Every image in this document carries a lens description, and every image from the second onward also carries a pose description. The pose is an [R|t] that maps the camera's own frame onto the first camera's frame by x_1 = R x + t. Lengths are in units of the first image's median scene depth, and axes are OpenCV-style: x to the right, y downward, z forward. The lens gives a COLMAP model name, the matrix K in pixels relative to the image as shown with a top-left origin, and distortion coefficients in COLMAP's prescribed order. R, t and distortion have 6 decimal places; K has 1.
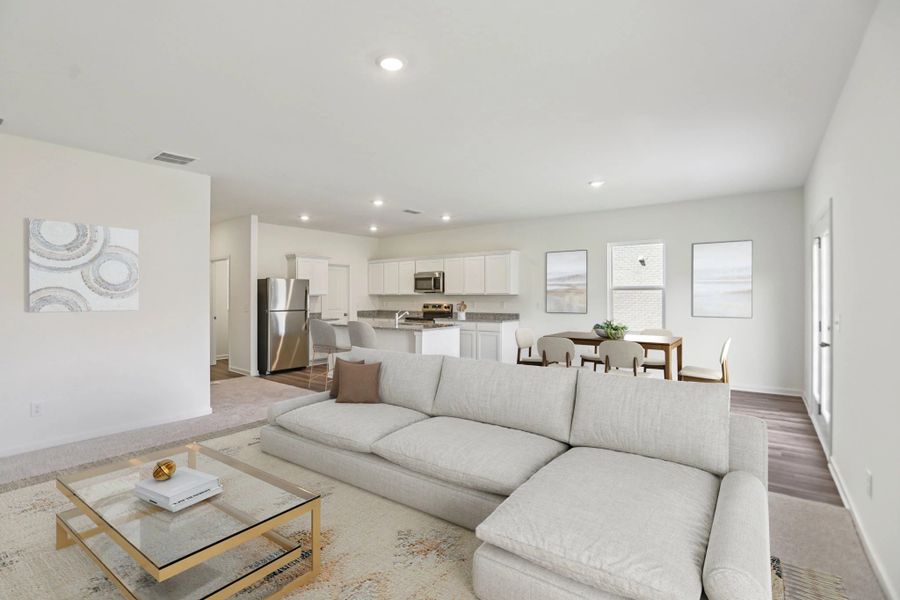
lens RADIAL K [[418.6, 0, 450.0], [0, 418.6, 300.0], [0, 0, 1]] dist [-0.024257, 0.001110]
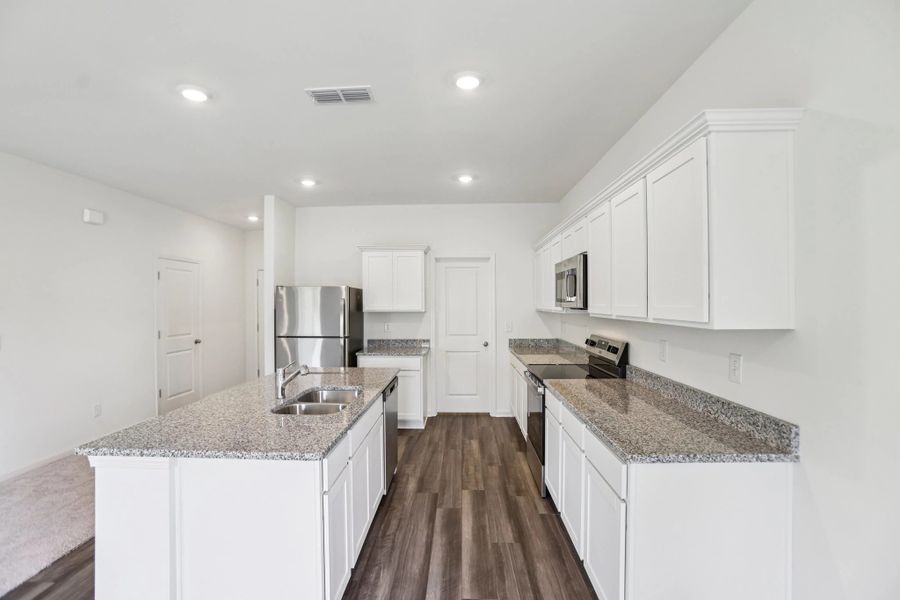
lens RADIAL K [[418.6, 0, 450.0], [0, 418.6, 300.0], [0, 0, 1]] dist [-0.024257, 0.001110]
pose [[0.571950, -0.004260, -0.820277, 0.210224], [-0.008117, 0.999908, -0.010853, -0.021180], [0.820248, 0.012866, 0.571863, 0.684900]]
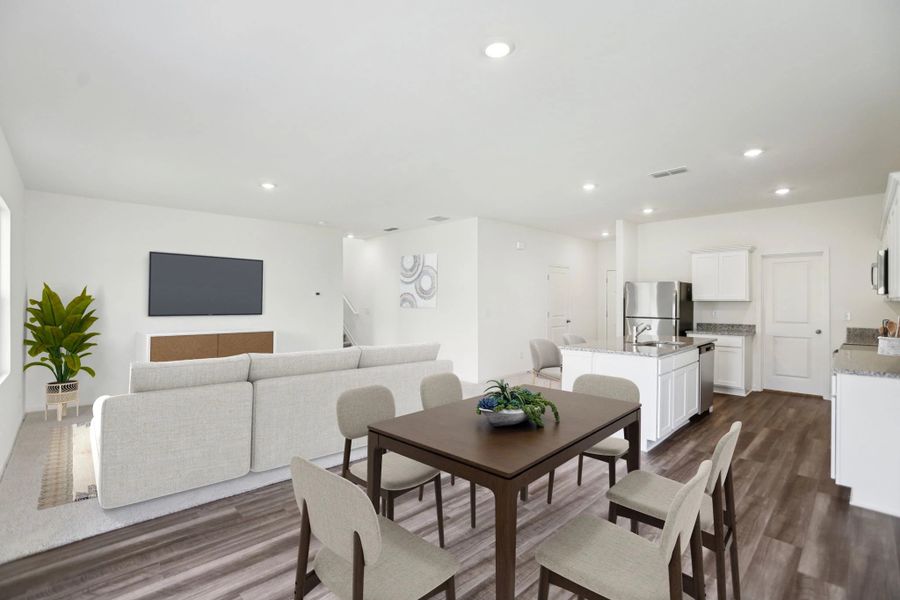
lens RADIAL K [[418.6, 0, 450.0], [0, 418.6, 300.0], [0, 0, 1]] dist [-0.024257, 0.001110]
pose [[-0.152106, 0.002282, -0.988362, 0.467760], [-0.014201, 0.999889, 0.004494, -0.008704], [0.988262, 0.014720, -0.152057, 0.601824]]
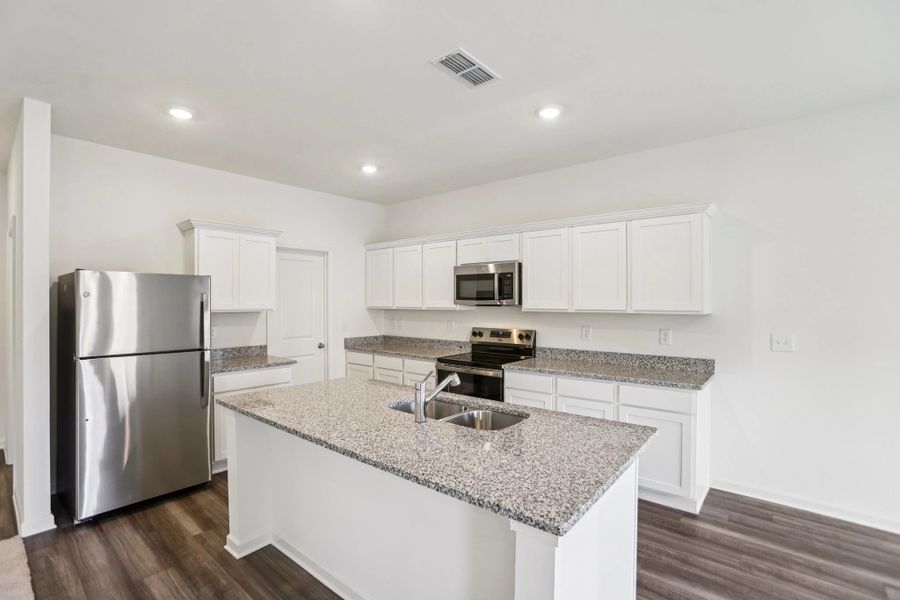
lens RADIAL K [[418.6, 0, 450.0], [0, 418.6, 300.0], [0, 0, 1]] dist [-0.024257, 0.001110]
pose [[0.998959, 0.003366, -0.045484, -0.070419], [-0.004025, 0.999888, -0.014407, -0.017554], [0.045430, 0.014575, 0.998861, 0.526819]]
